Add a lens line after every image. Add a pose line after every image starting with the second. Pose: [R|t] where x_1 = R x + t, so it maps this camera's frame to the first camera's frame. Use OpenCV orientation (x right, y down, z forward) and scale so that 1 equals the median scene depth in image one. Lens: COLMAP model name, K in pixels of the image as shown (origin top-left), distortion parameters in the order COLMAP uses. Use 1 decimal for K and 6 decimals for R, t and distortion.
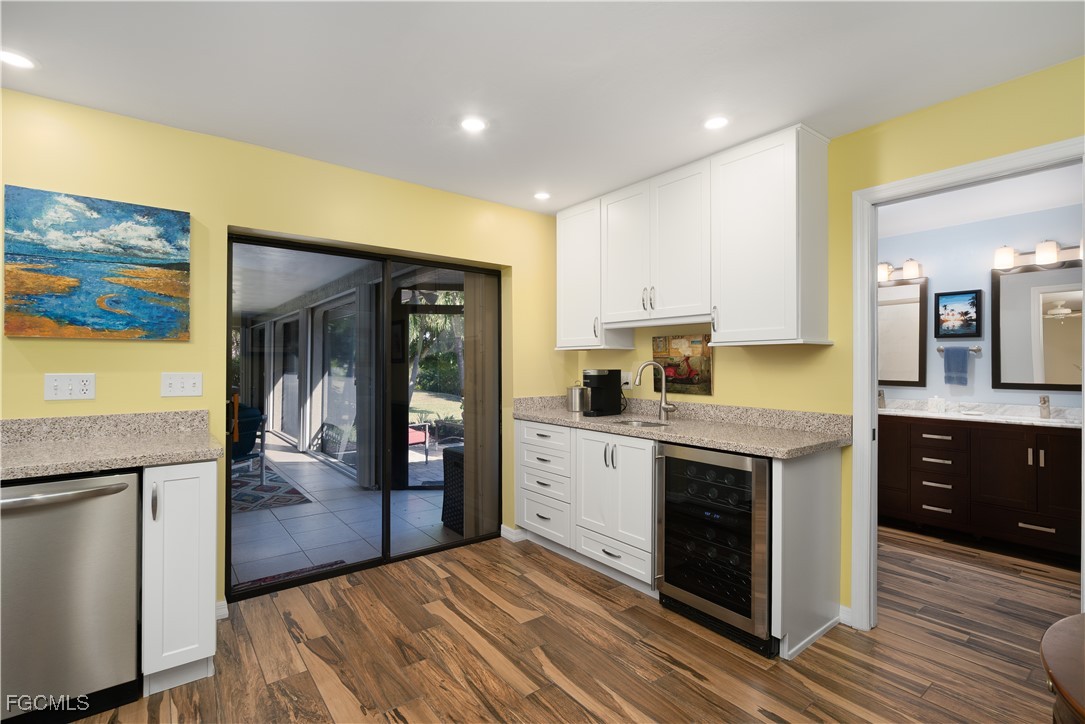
lens RADIAL K [[498.2, 0, 540.7], [0, 498.2, 363.2], [0, 0, 1]] dist [-0.003688, -0.000950]
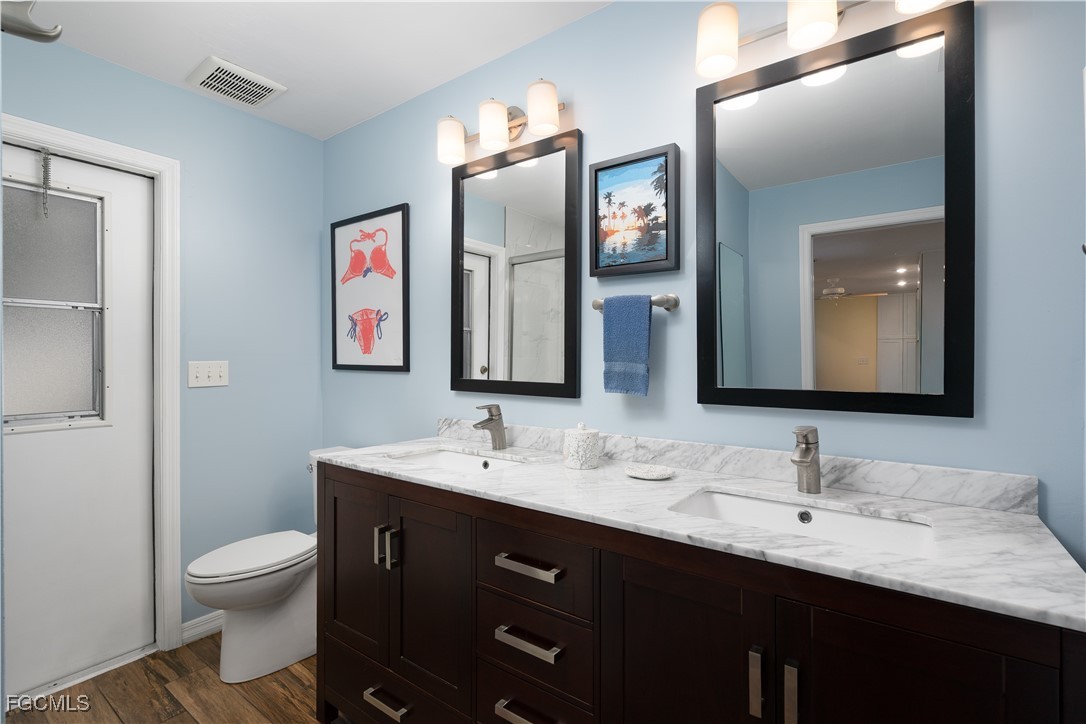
lens RADIAL K [[498.7, 0, 539.3], [0, 498.7, 360.2], [0, 0, 1]] dist [-0.003688, -0.000950]
pose [[0.962747, -0.004176, 0.270373, 0.662396], [0.002882, 0.999982, 0.005184, 0.015138], [-0.270390, -0.004212, 0.962742, 0.639727]]
